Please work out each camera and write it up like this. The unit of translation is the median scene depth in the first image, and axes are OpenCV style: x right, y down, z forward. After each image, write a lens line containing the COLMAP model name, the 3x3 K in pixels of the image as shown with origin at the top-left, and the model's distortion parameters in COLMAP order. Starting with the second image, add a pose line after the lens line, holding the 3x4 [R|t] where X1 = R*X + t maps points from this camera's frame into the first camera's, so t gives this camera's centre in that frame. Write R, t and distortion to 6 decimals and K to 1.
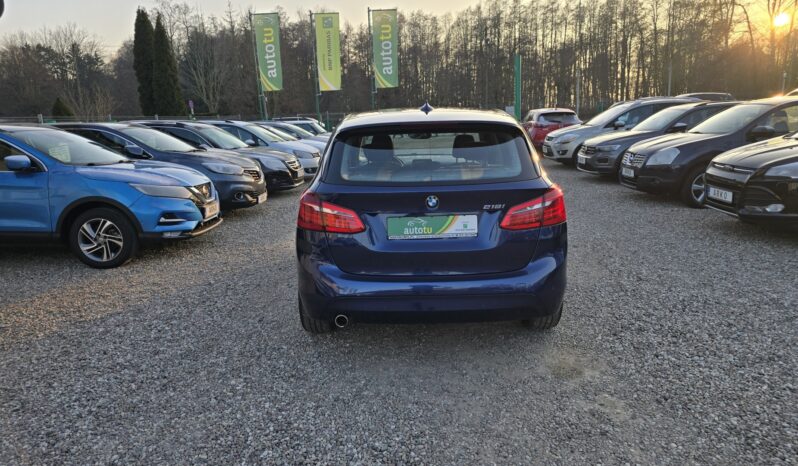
lens RADIAL K [[532.6, 0, 399.0], [0, 532.6, 233.0], [0, 0, 1]] dist [0.044209, -0.031586]
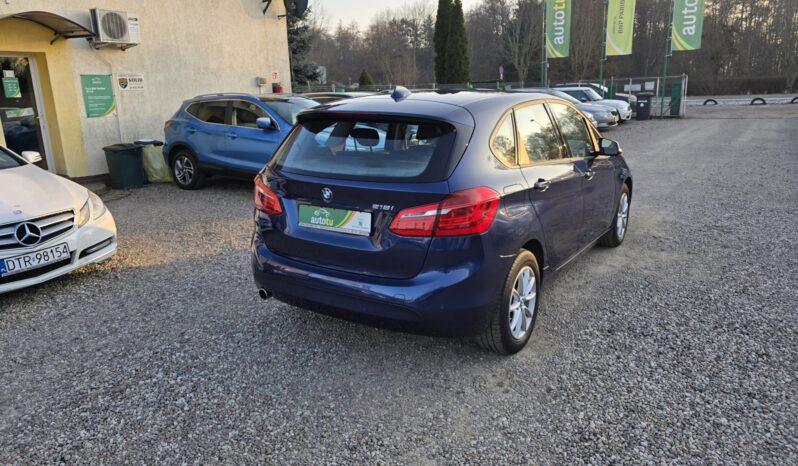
lens RADIAL K [[533.8, 0, 412.9], [0, 533.8, 214.0], [0, 0, 1]] dist [0.038742, -0.003511]
pose [[0.856351, 0.130092, -0.499739, 0.355123], [-0.114989, 0.991488, 0.061059, -0.024724], [0.503429, 0.005177, 0.864021, -0.010124]]
